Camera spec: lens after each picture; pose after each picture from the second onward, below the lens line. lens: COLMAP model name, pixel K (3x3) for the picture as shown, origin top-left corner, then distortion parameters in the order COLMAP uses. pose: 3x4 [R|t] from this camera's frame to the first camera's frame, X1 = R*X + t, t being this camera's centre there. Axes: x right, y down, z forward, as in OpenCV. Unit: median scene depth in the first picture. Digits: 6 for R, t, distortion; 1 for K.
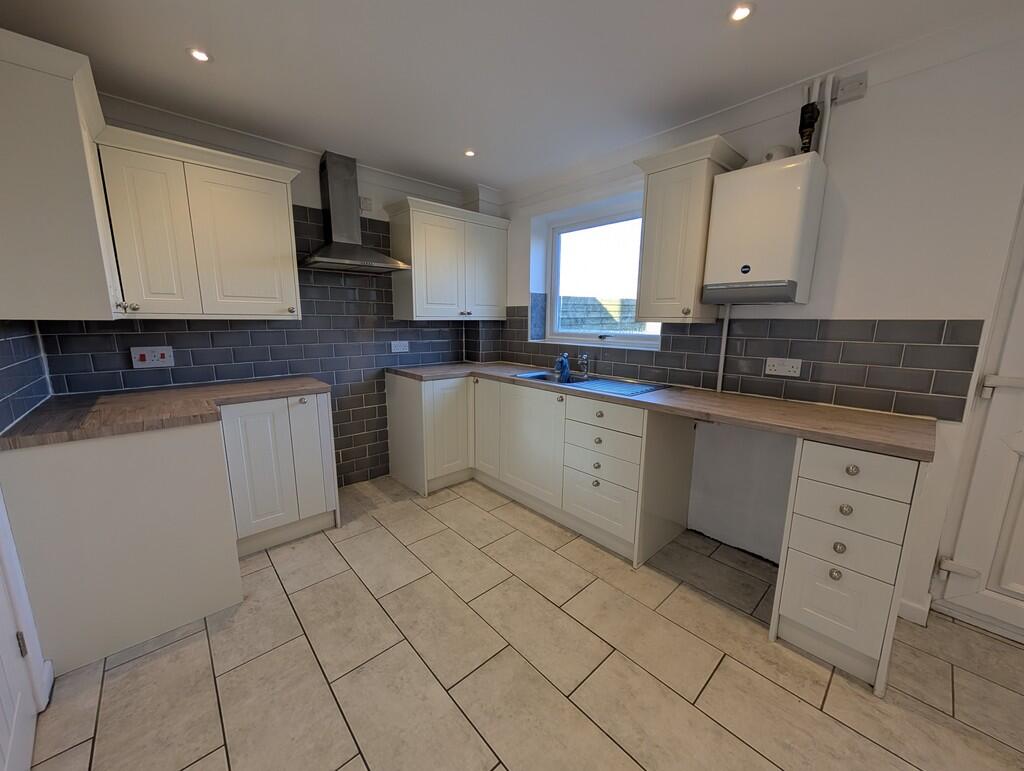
lens RADIAL K [[381.7, 0, 512.0], [0, 381.7, 385.5], [0, 0, 1]] dist [-0.002171, -0.000136]
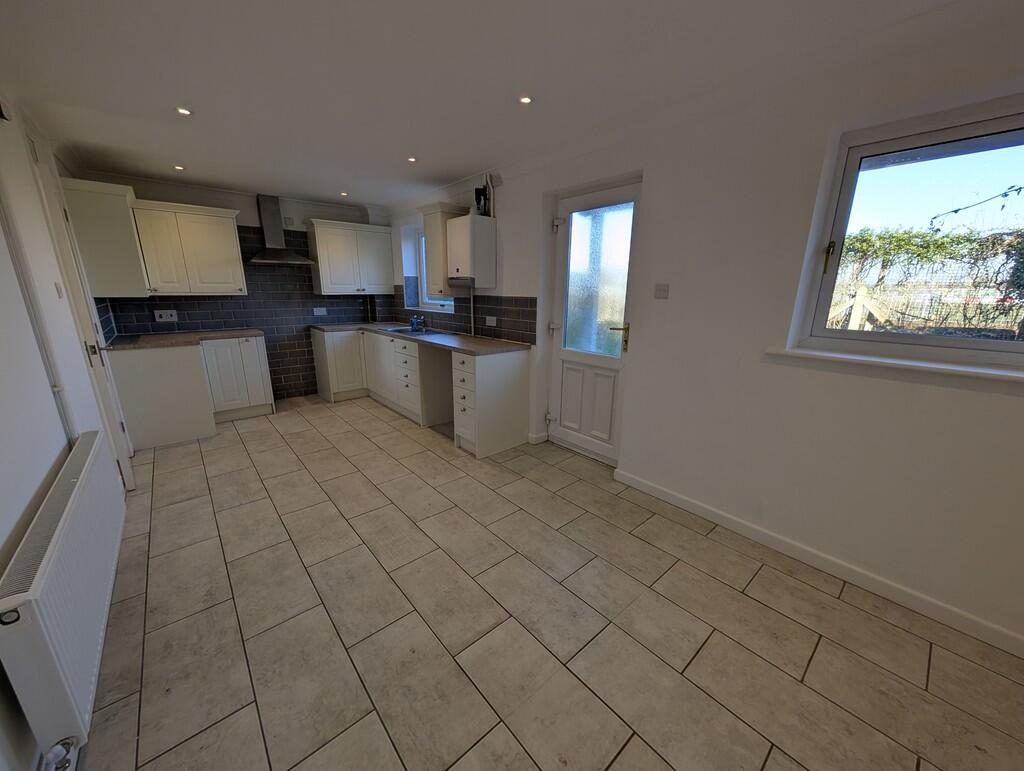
lens RADIAL K [[381.7, 0, 512.0], [0, 381.7, 385.5], [0, 0, 1]] dist [-0.002171, -0.000136]
pose [[0.999771, 0.005777, -0.020584, 0.670551], [-0.004193, 0.997085, 0.076182, 0.098884], [0.020964, -0.076078, 0.996881, -0.720273]]
